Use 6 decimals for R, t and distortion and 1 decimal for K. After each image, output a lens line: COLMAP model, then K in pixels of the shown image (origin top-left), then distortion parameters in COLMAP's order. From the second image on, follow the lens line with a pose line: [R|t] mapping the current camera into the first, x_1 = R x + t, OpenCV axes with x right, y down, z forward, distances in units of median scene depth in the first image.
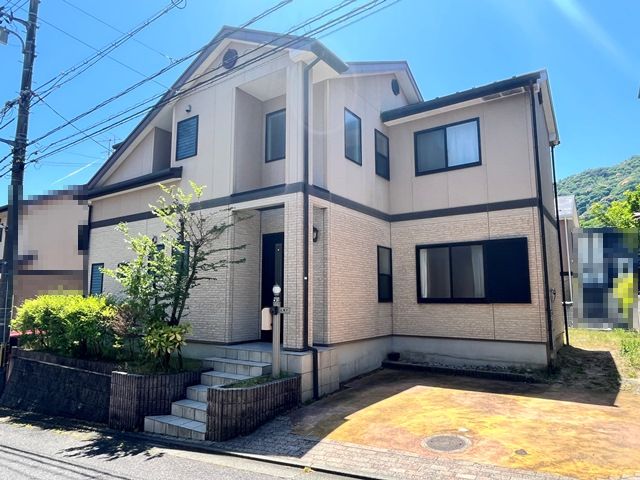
lens RADIAL K [[409.2, 0, 319.2], [0, 409.2, 244.5], [0, 0, 1]] dist [0.000974, -0.002460]
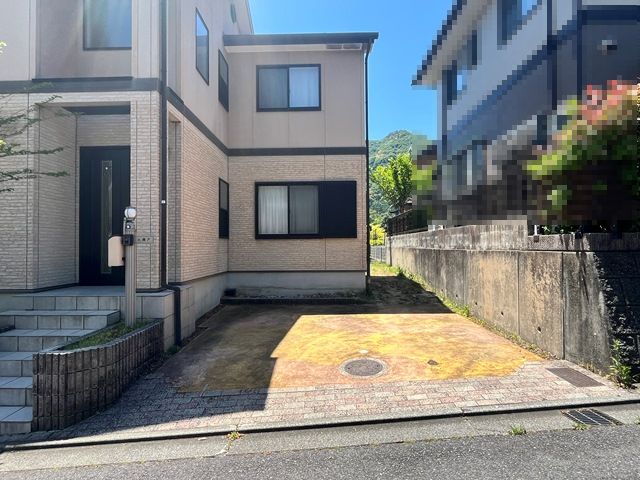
lens RADIAL K [[363.4, 0, 318.0], [0, 363.4, 236.6], [0, 0, 1]] dist [0.001961, -0.001017]
pose [[0.843487, 0.006283, 0.537113, -0.151275], [-0.063868, 0.994011, 0.088672, 0.063335], [-0.533339, -0.109098, 0.838837, 0.220741]]
